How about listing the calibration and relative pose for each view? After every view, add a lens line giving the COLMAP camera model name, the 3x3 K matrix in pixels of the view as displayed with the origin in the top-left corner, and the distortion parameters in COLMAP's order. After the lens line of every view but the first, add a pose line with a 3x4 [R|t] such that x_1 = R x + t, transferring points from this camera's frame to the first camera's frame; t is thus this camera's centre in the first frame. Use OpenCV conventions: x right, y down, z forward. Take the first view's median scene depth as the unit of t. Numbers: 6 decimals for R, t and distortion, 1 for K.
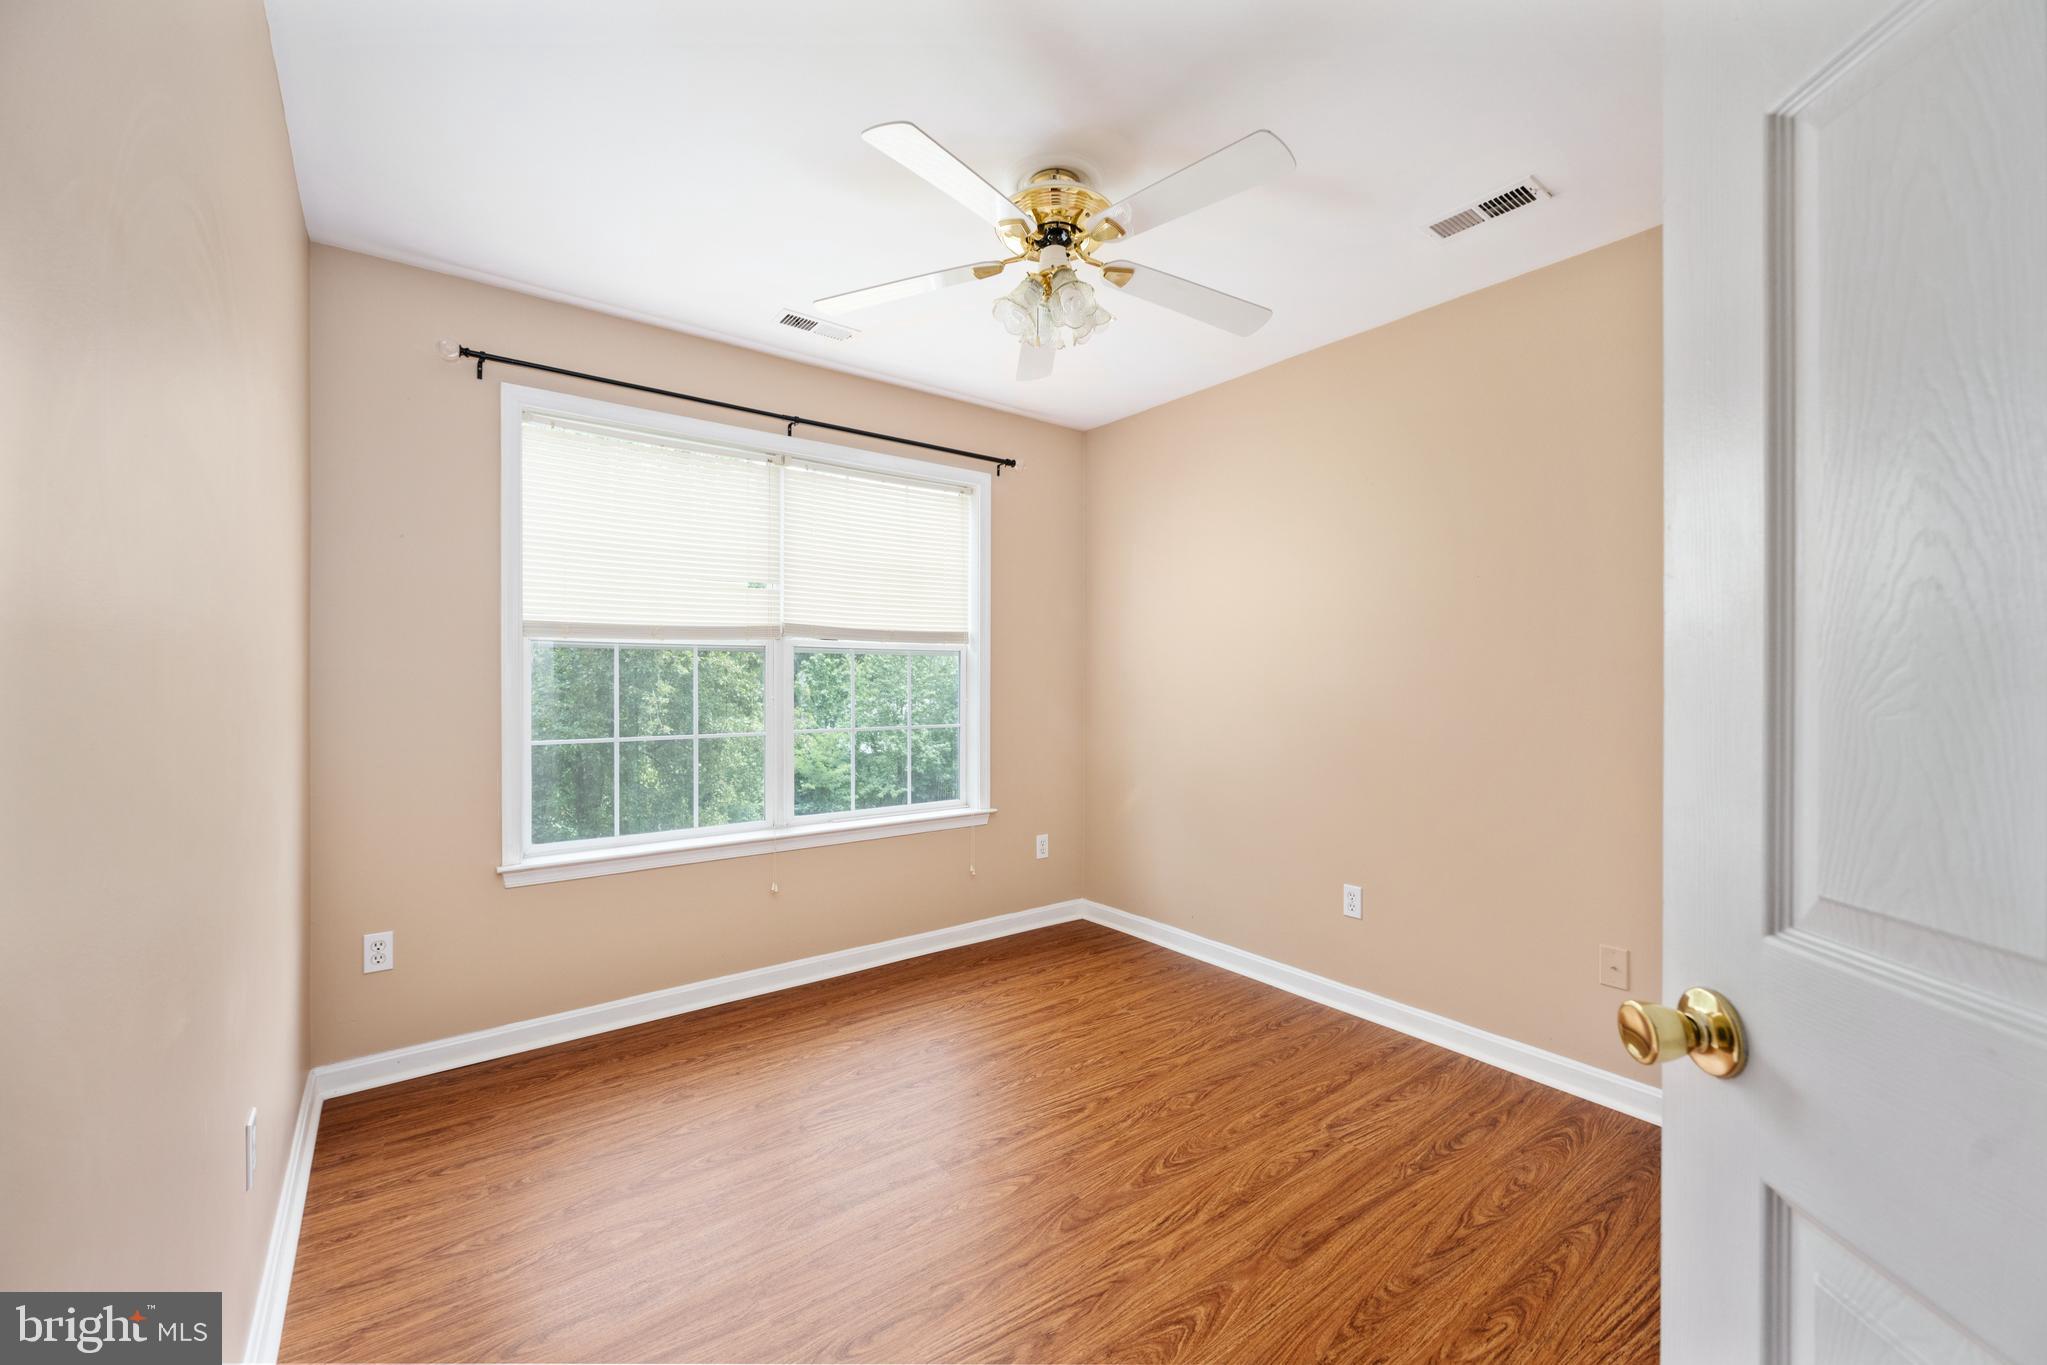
lens RADIAL K [[817.3, 0, 1023.5], [0, 817.3, 682.5], [0, 0, 1]] dist [0.000931, 0.000396]
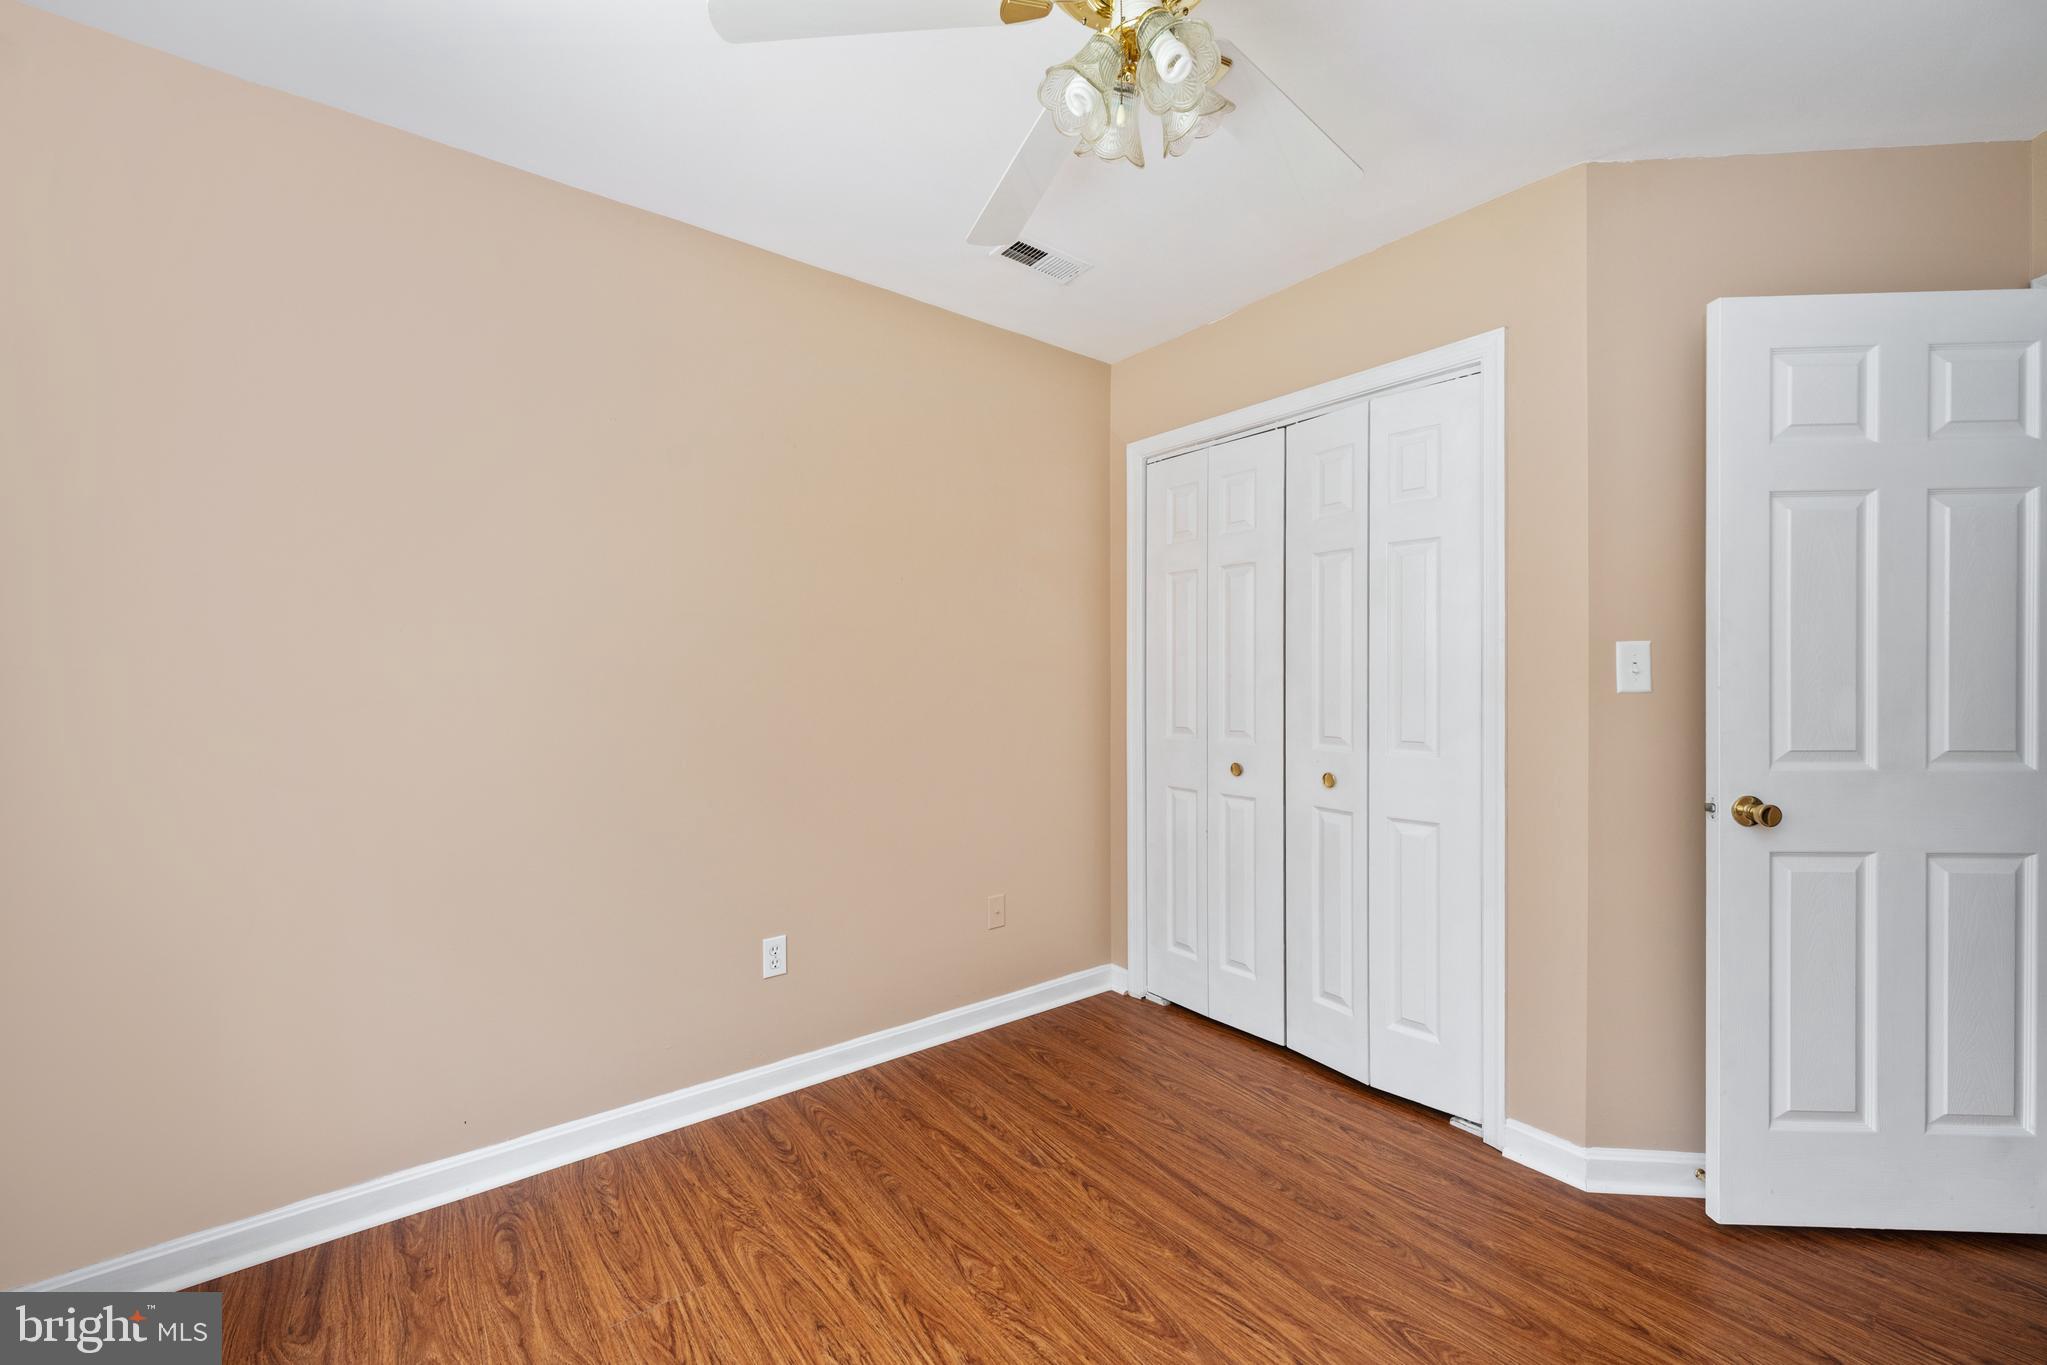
lens RADIAL K [[817.3, 0, 1023.5], [0, 817.3, 682.5], [0, 0, 1]] dist [0.000931, 0.000396]
pose [[-0.019139, -0.008934, 0.999777, -0.426125], [0.003106, 0.999955, 0.008995, -0.011951], [-0.999812, 0.003278, -0.019110, 0.794809]]
